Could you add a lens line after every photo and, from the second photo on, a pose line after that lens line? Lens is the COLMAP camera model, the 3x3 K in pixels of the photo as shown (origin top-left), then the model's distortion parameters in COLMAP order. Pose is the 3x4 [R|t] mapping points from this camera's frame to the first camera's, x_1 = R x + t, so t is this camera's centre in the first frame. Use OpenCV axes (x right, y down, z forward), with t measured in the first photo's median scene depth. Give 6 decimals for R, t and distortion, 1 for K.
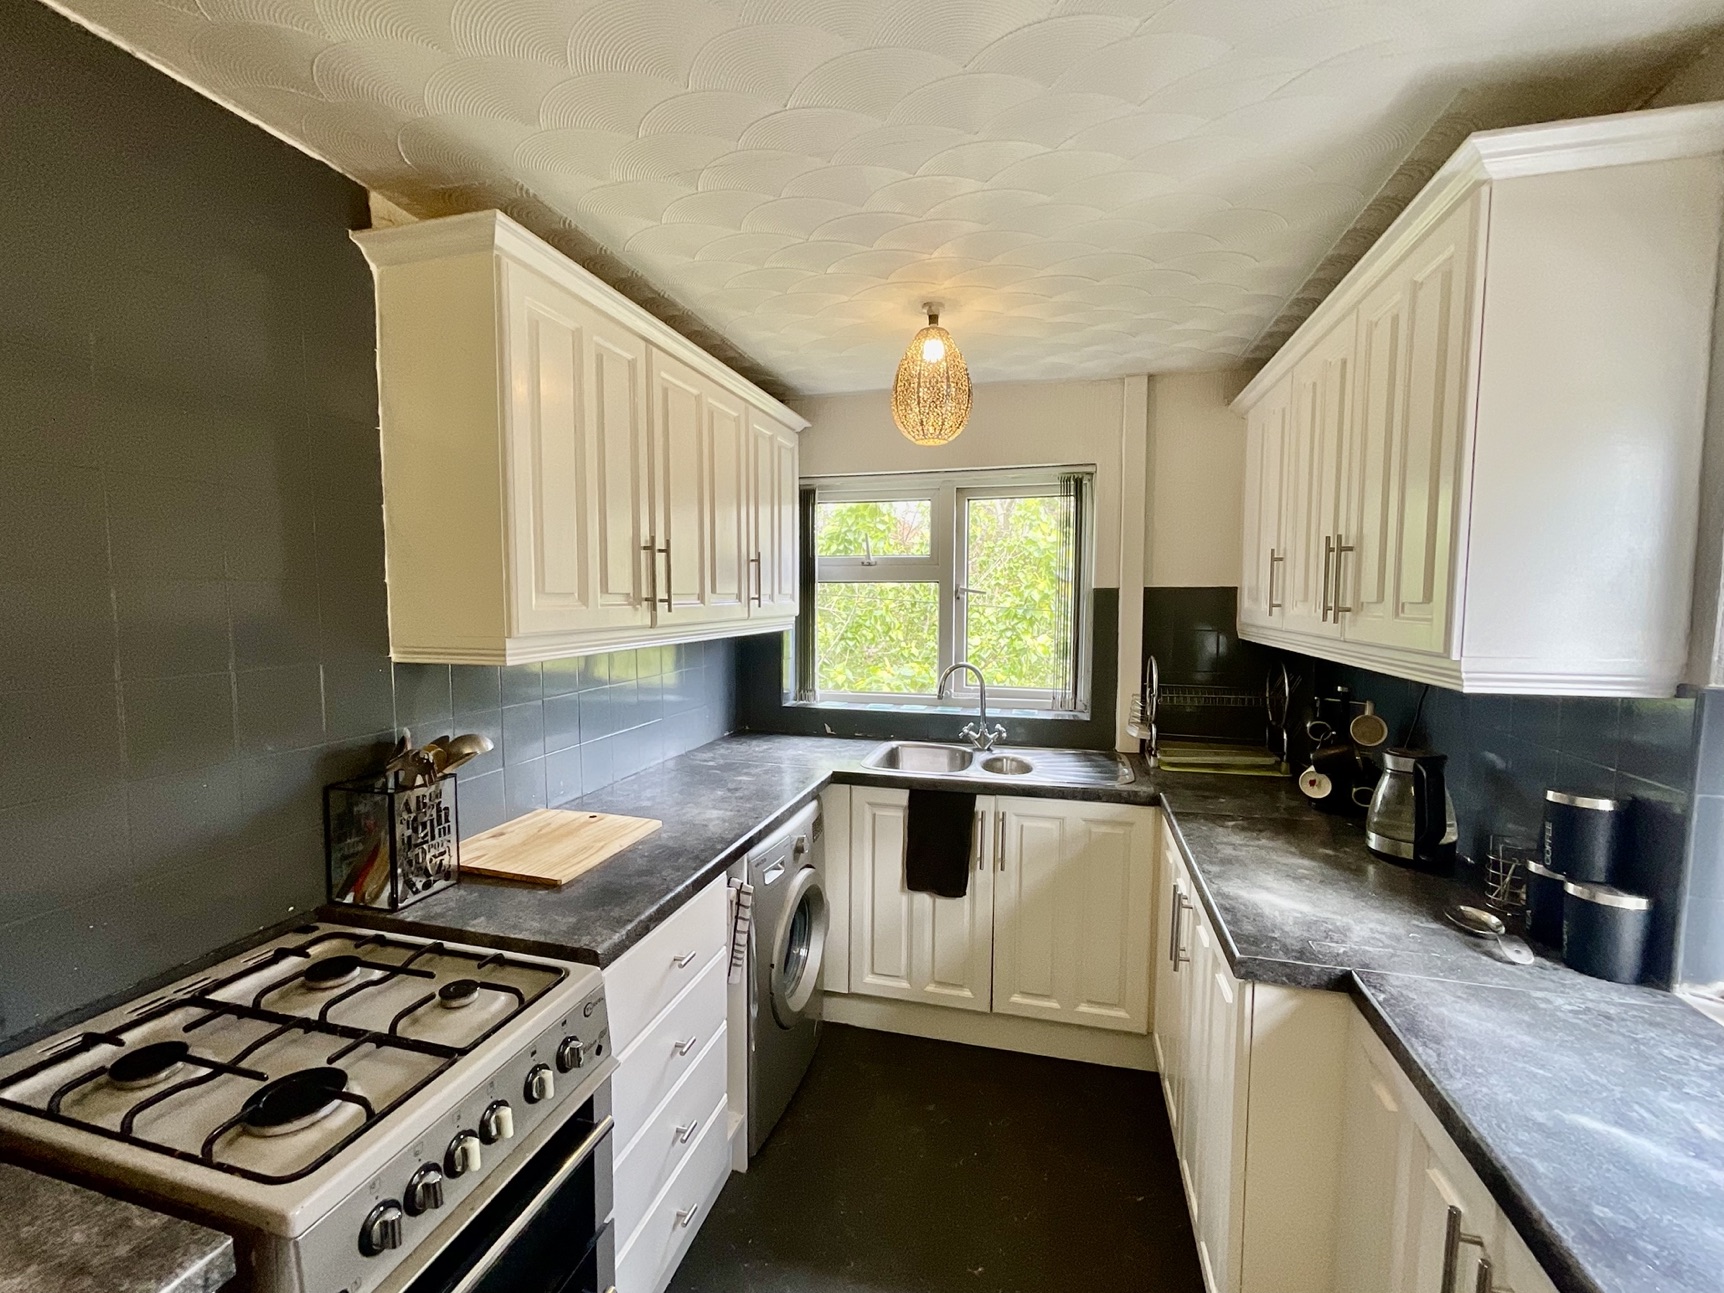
lens RADIAL K [[695.0, 0, 862.0], [0, 695.0, 646.5], [0, 0, 1]] dist [-0.003219, -0.000487]
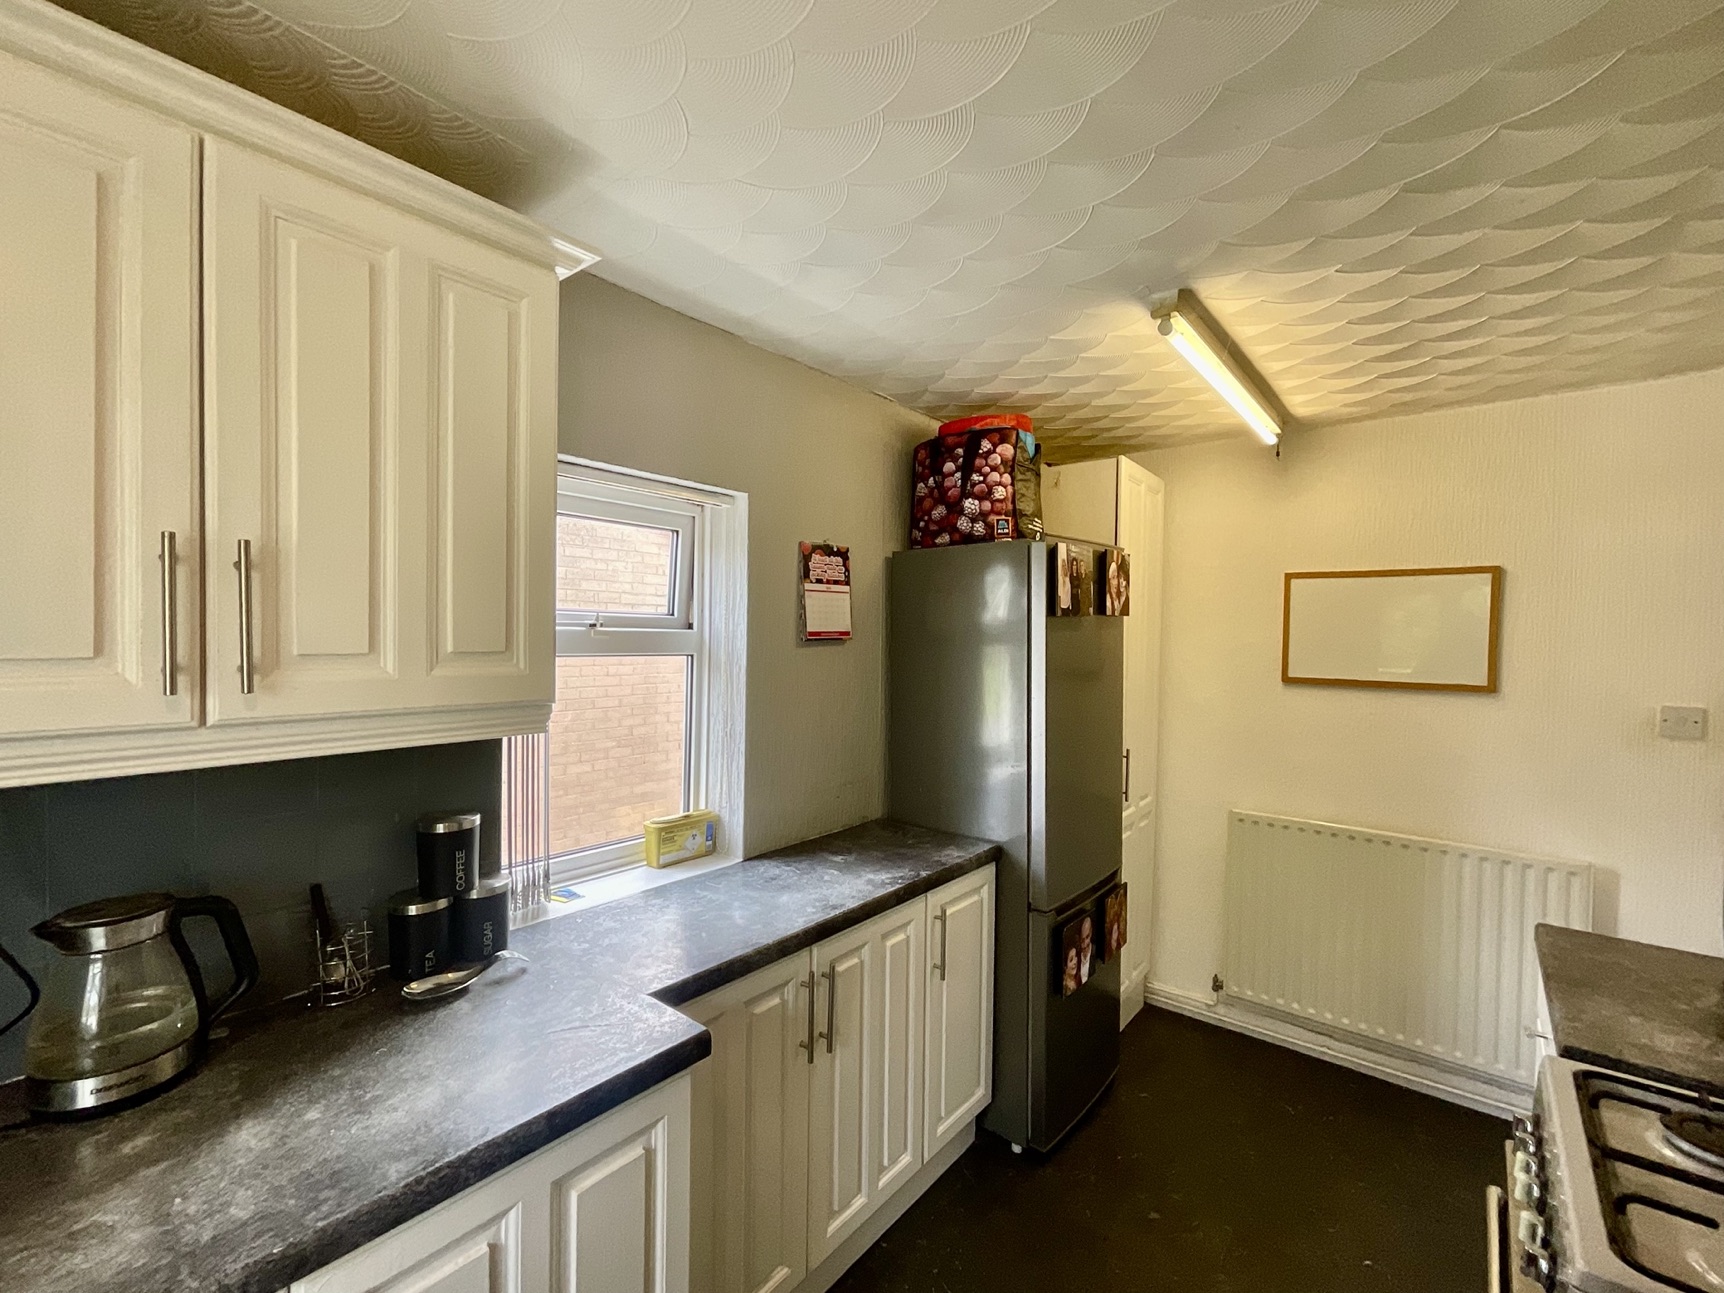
lens RADIAL K [[741.7, 0, 862.0], [0, 741.7, 651.2], [0, 0, 1]] dist [-0.007597, 0.000600]
pose [[-0.913192, -0.022073, 0.406931, -0.025542], [0.016551, 0.995700, 0.091151, -0.087112], [-0.407193, 0.089973, -0.908900, 1.004127]]
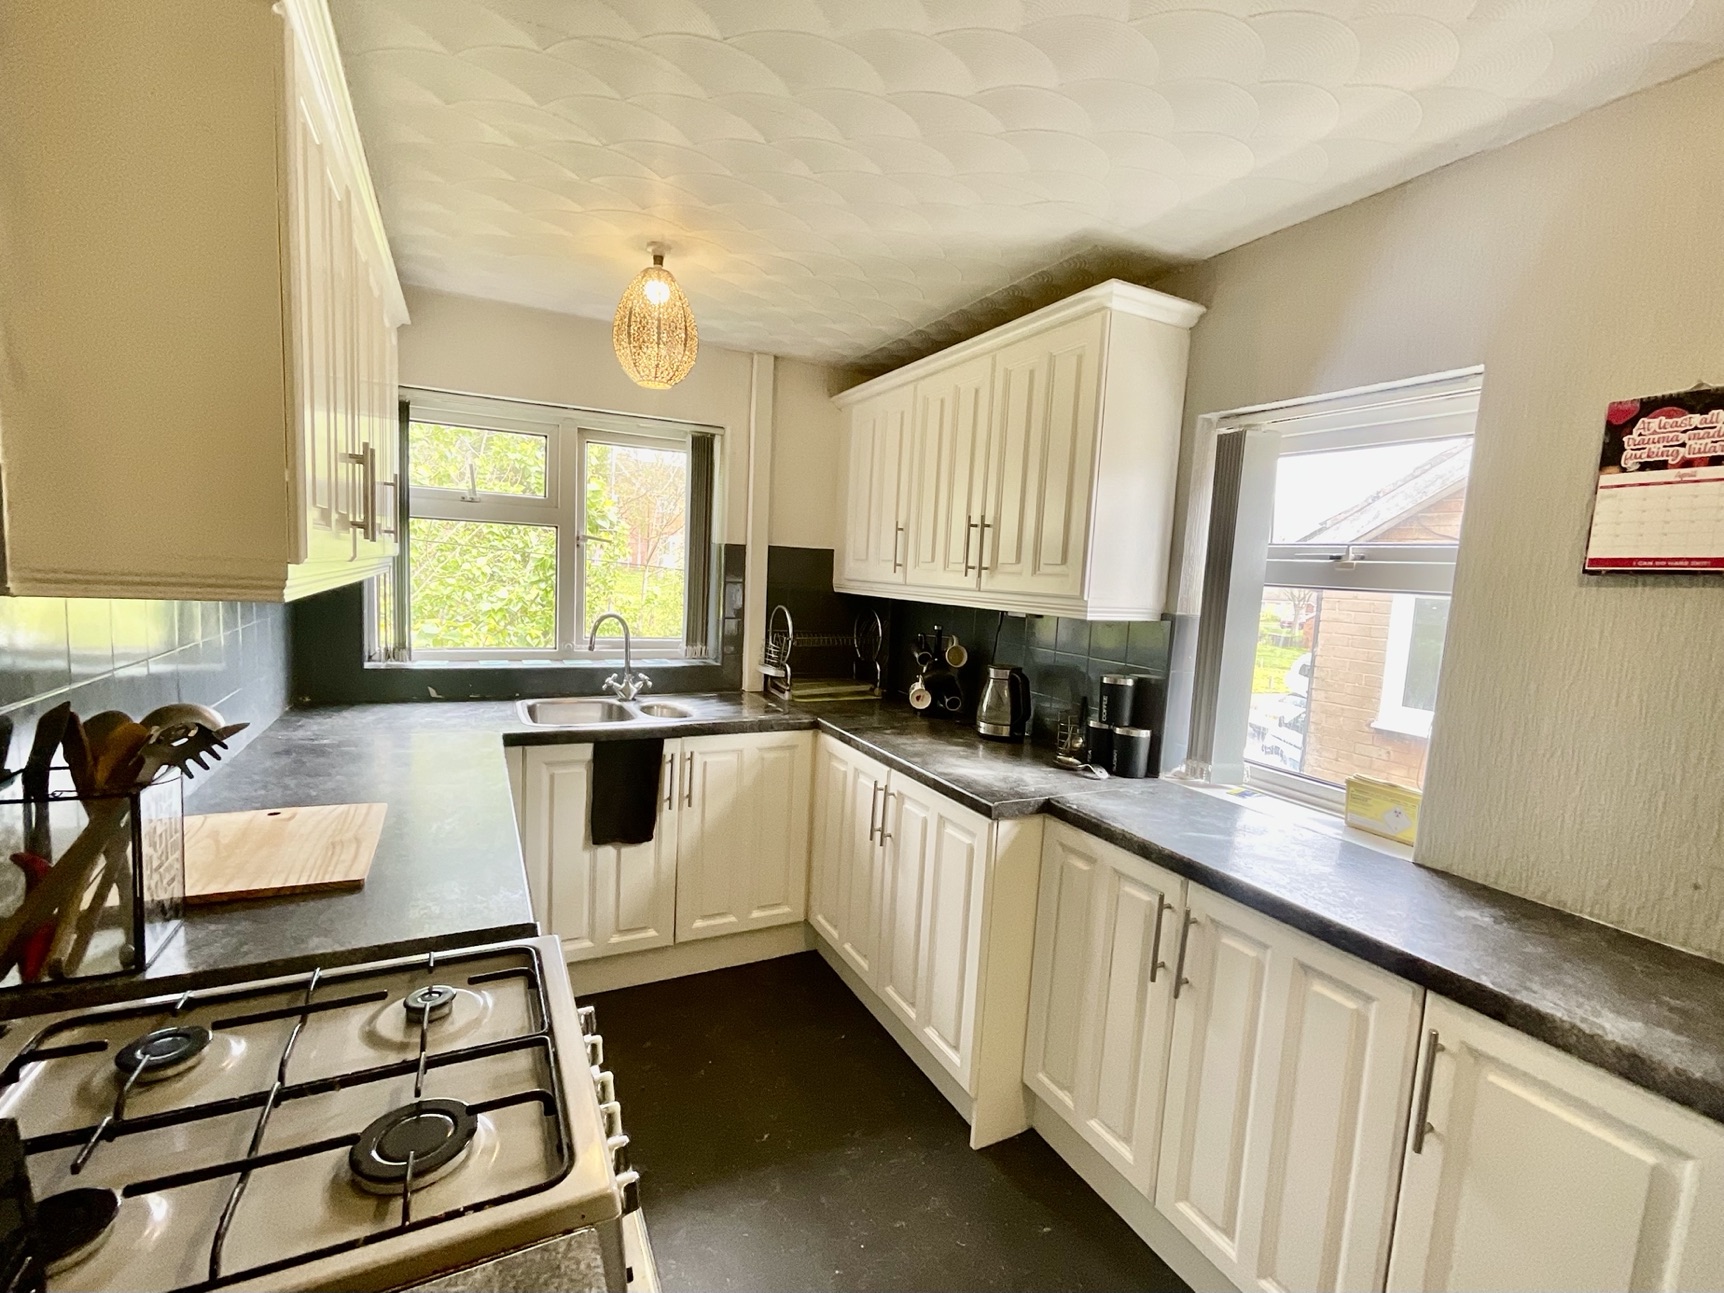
lens RADIAL K [[730.2, 0, 806.4], [0, 730.2, 639.2], [0, 0, 1]] dist [-0.009158, -0.000132]
pose [[0.774034, -0.024976, 0.632652, -0.406331], [-0.003604, 0.999032, 0.043850, 0.021311], [-0.633134, -0.036222, 0.773194, 0.046571]]
